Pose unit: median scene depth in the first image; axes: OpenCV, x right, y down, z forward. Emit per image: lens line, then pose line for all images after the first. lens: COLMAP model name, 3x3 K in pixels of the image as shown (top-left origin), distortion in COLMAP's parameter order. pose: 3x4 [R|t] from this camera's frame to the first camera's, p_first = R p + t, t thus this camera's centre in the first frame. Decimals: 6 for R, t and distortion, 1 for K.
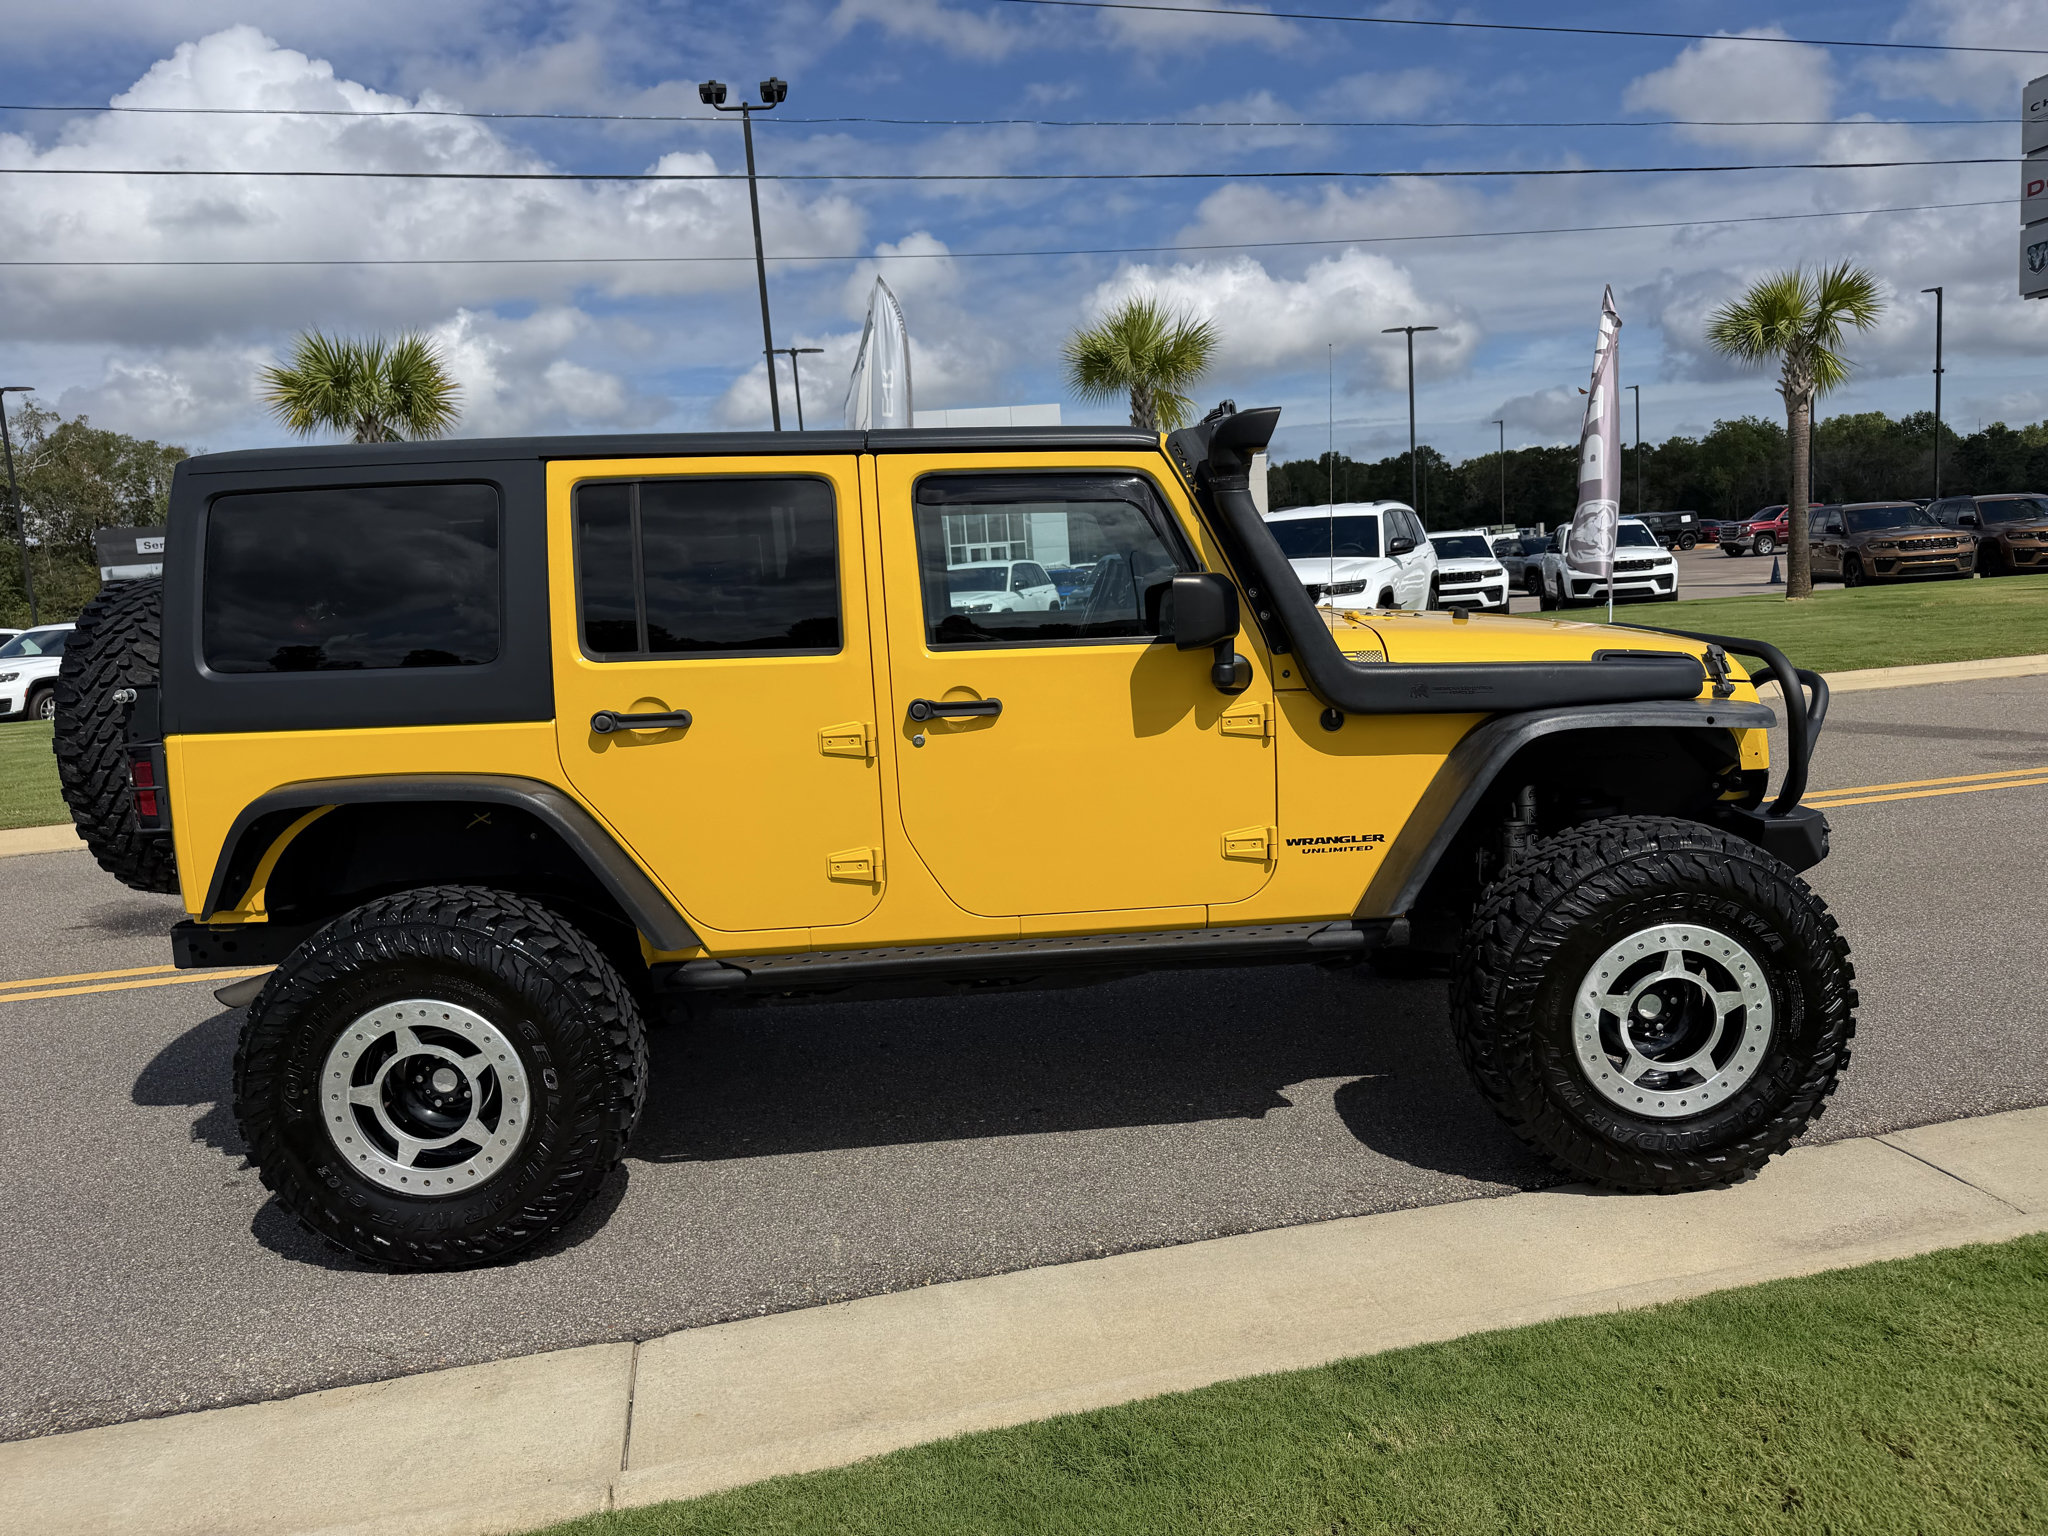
lens RADIAL K [[1454.7, 0, 1033.3], [0, 1454.7, 754.3], [0, 0, 1]] dist [0.026010, -0.034415]
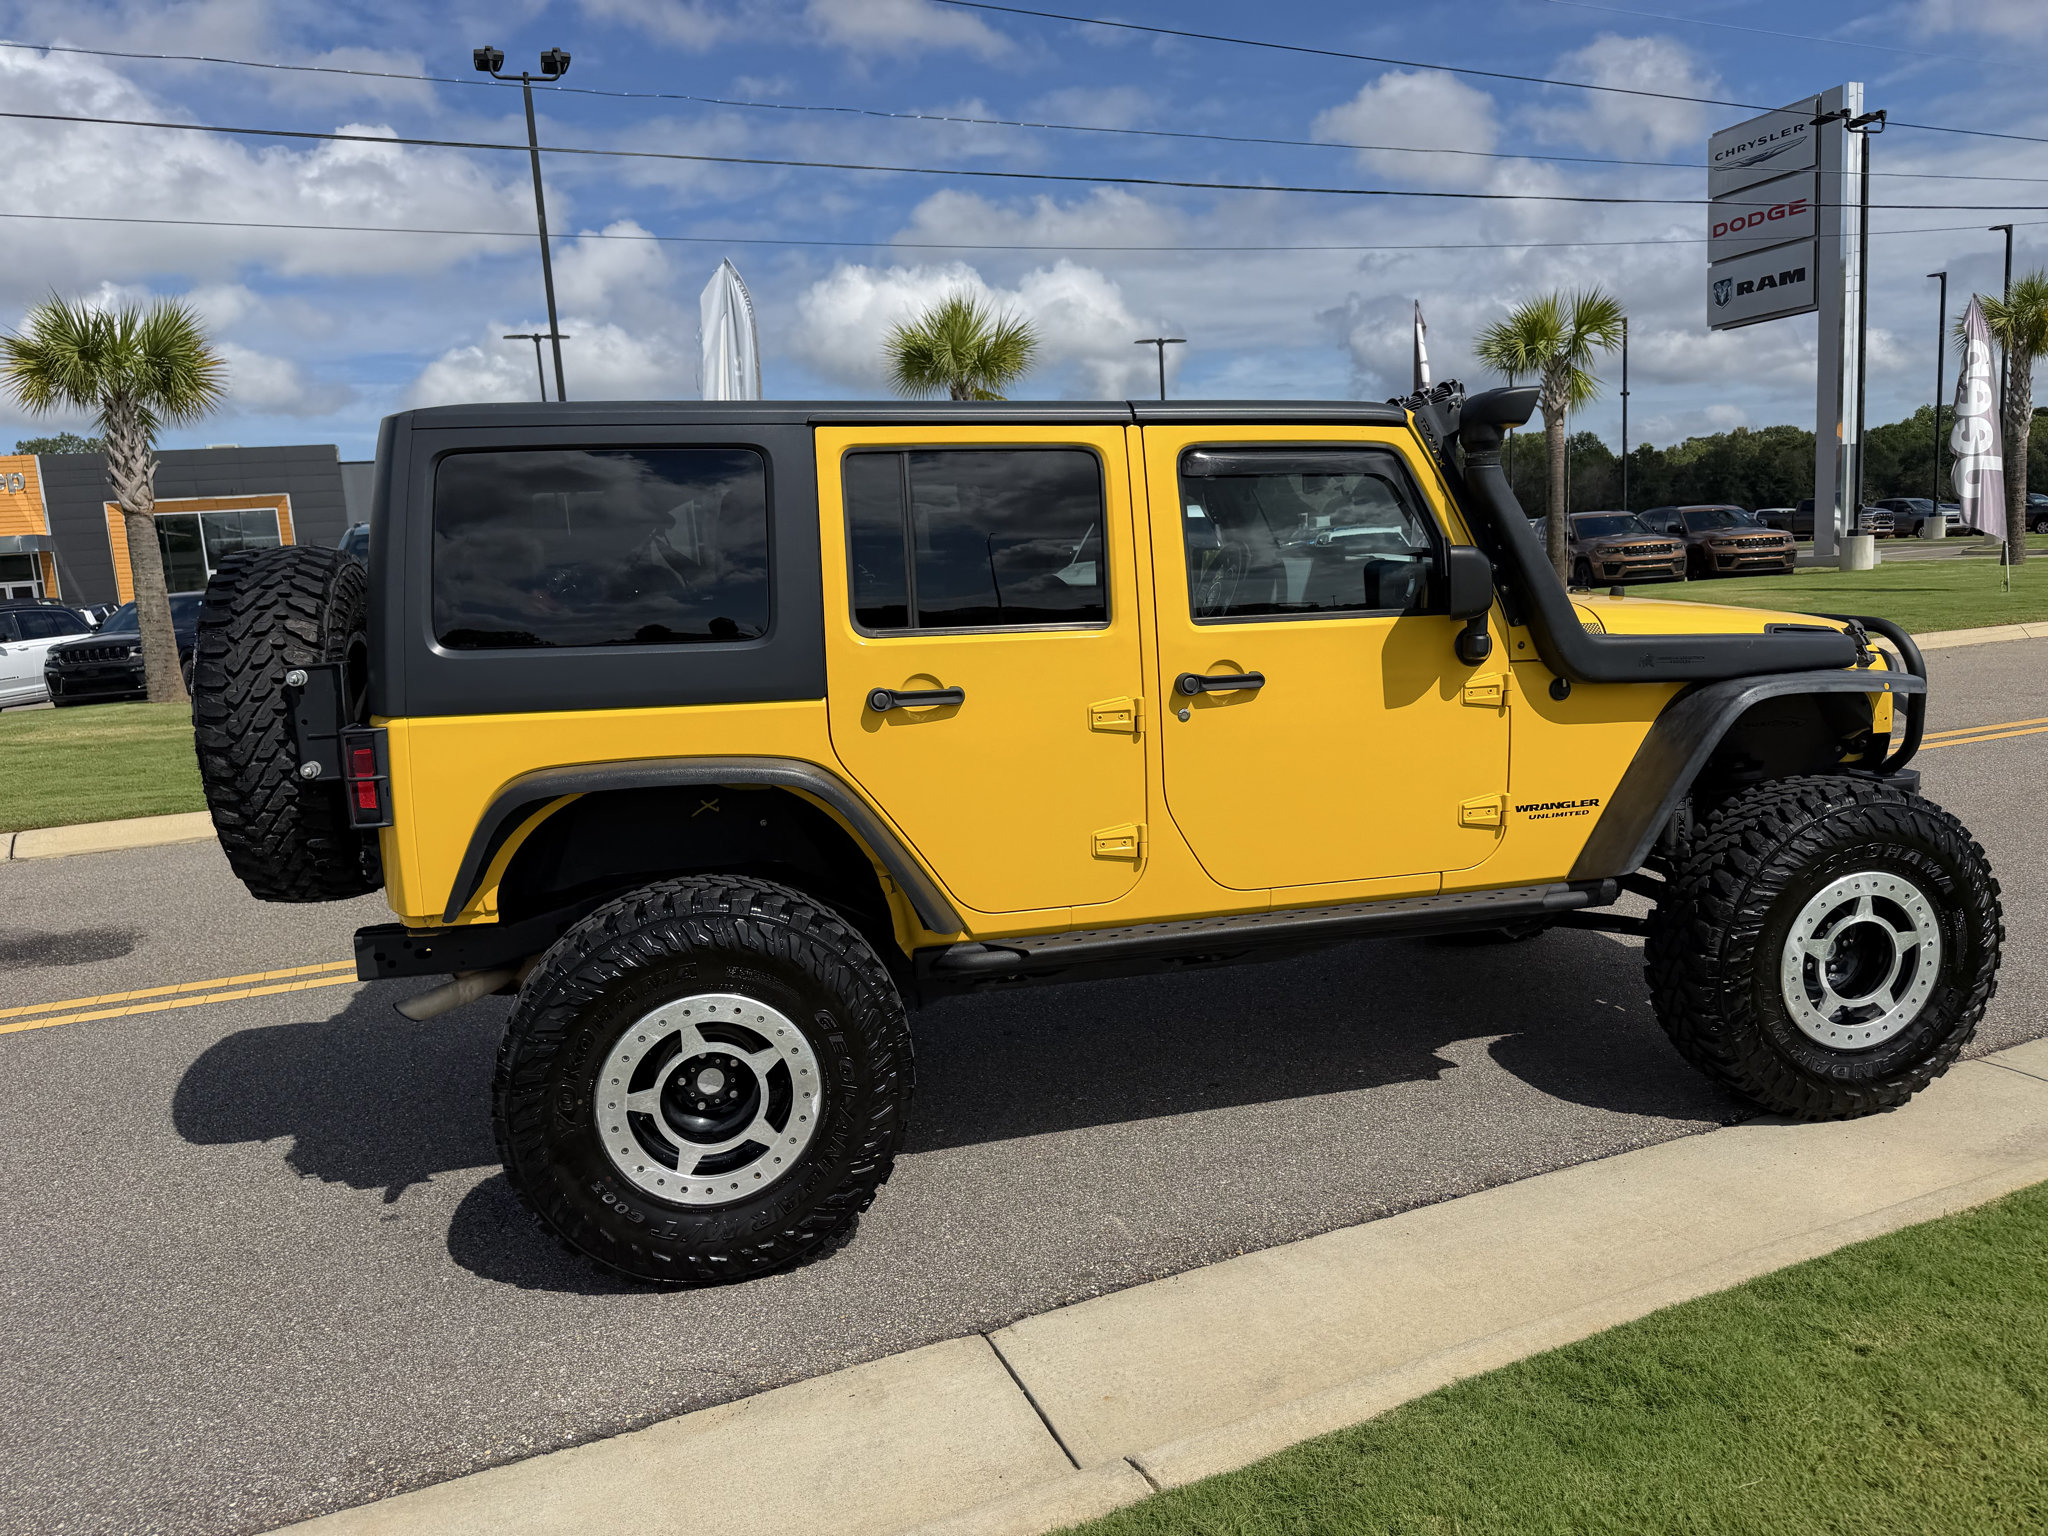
lens RADIAL K [[1454.7, 0, 1033.7], [0, 1454.7, 767.7], [0, 0, 1]] dist [0.026010, -0.034415]
pose [[0.982055, -0.019986, 0.187532, -0.355906], [0.018802, 0.999791, 0.008089, 0.016452], [-0.187655, -0.004417, 0.982225, 0.038939]]
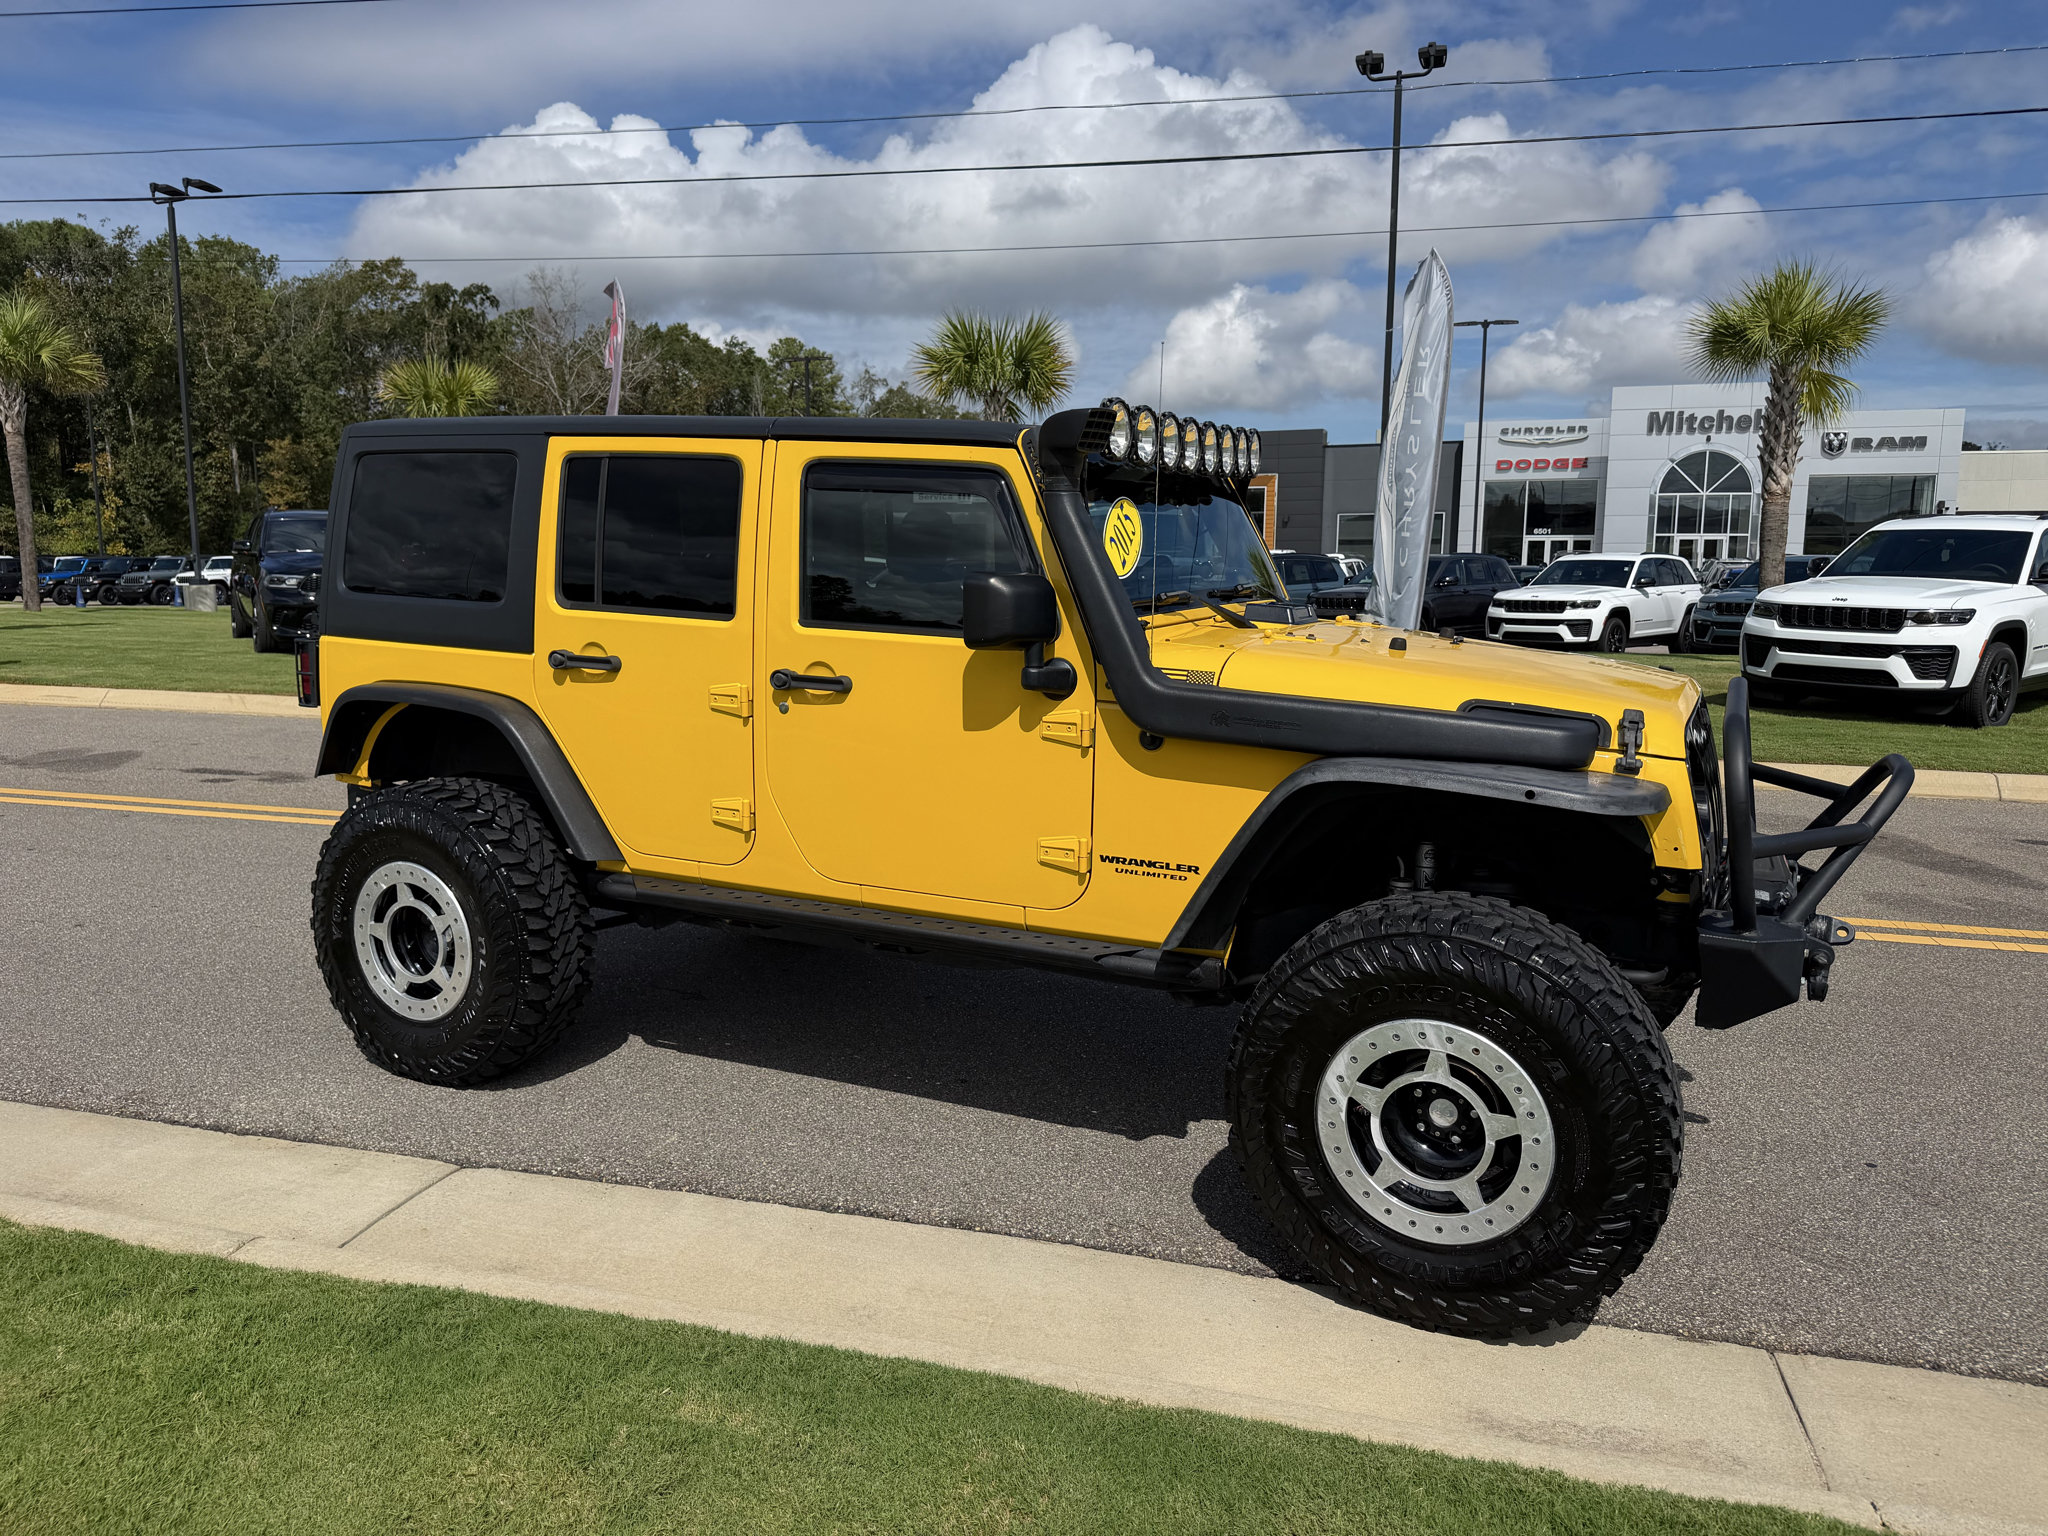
lens RADIAL K [[1454.7, 0, 1031.2], [0, 1454.7, 778.8], [0, 0, 1]] dist [0.026010, -0.034415]
pose [[0.880163, 0.141302, -0.453151, 0.561319], [-0.126176, 0.989966, 0.063619, -0.047083], [0.457594, 0.001182, 0.889161, 0.117287]]
